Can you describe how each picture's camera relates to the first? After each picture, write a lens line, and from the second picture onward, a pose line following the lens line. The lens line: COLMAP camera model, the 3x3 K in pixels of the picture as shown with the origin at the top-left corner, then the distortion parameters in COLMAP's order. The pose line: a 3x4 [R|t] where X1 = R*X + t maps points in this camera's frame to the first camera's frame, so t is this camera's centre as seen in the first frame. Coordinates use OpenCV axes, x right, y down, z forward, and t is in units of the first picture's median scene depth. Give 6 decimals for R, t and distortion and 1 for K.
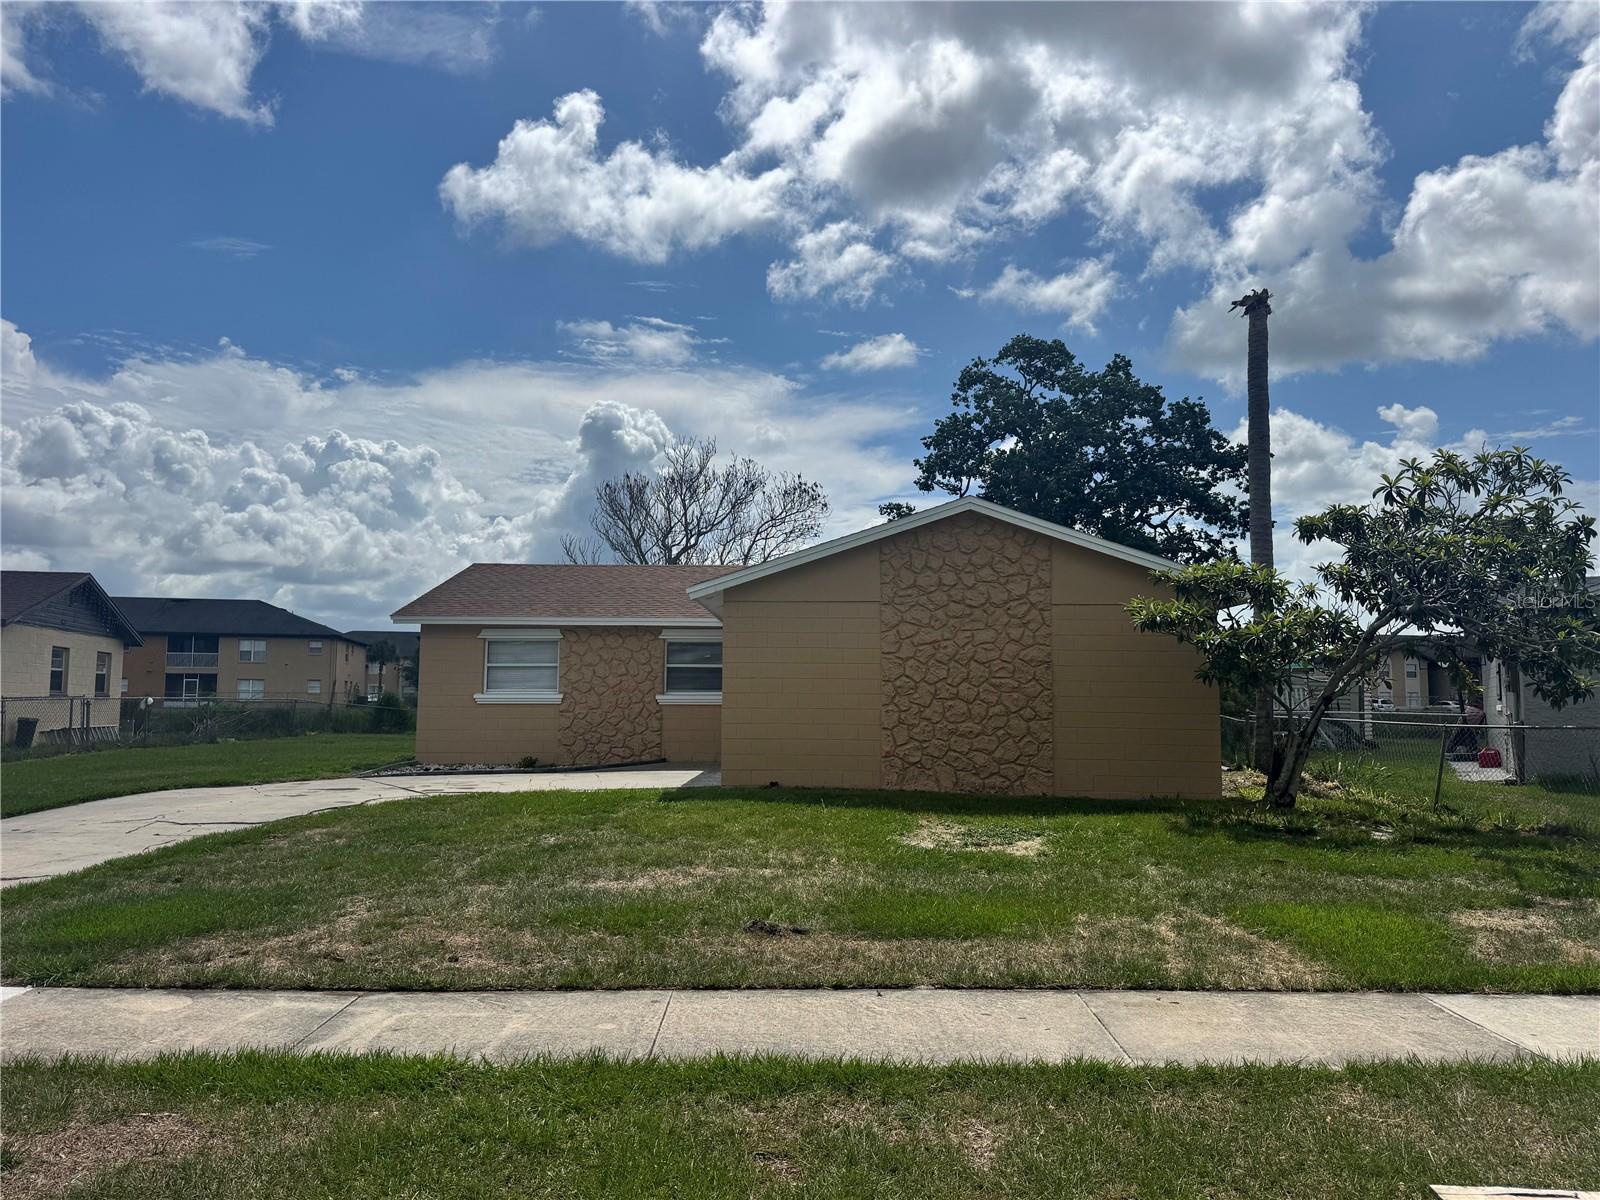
lens RADIAL K [[1213.1, 0, 820.1], [0, 1213.1, 595.2], [0, 0, 1]] dist [0.046992, -0.058634]
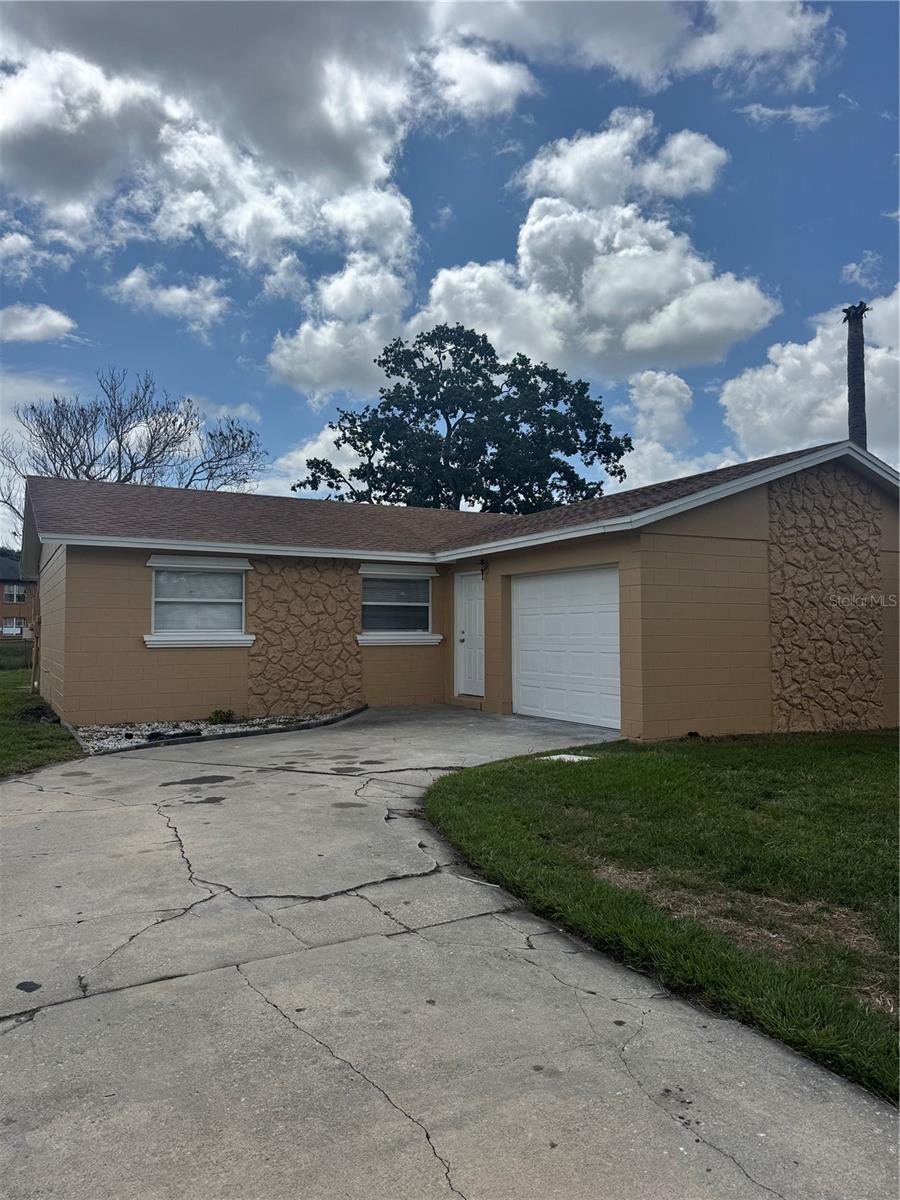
lens RADIAL K [[909.8, 0, 469.6], [0, 909.8, 623.6], [0, 0, 1]] dist [0.046992, -0.058634]
pose [[0.862388, 0.001104, 0.506247, -0.407123], [-0.039893, 0.997036, 0.065783, 0.025204], [-0.504674, -0.076926, 0.859876, 0.373673]]
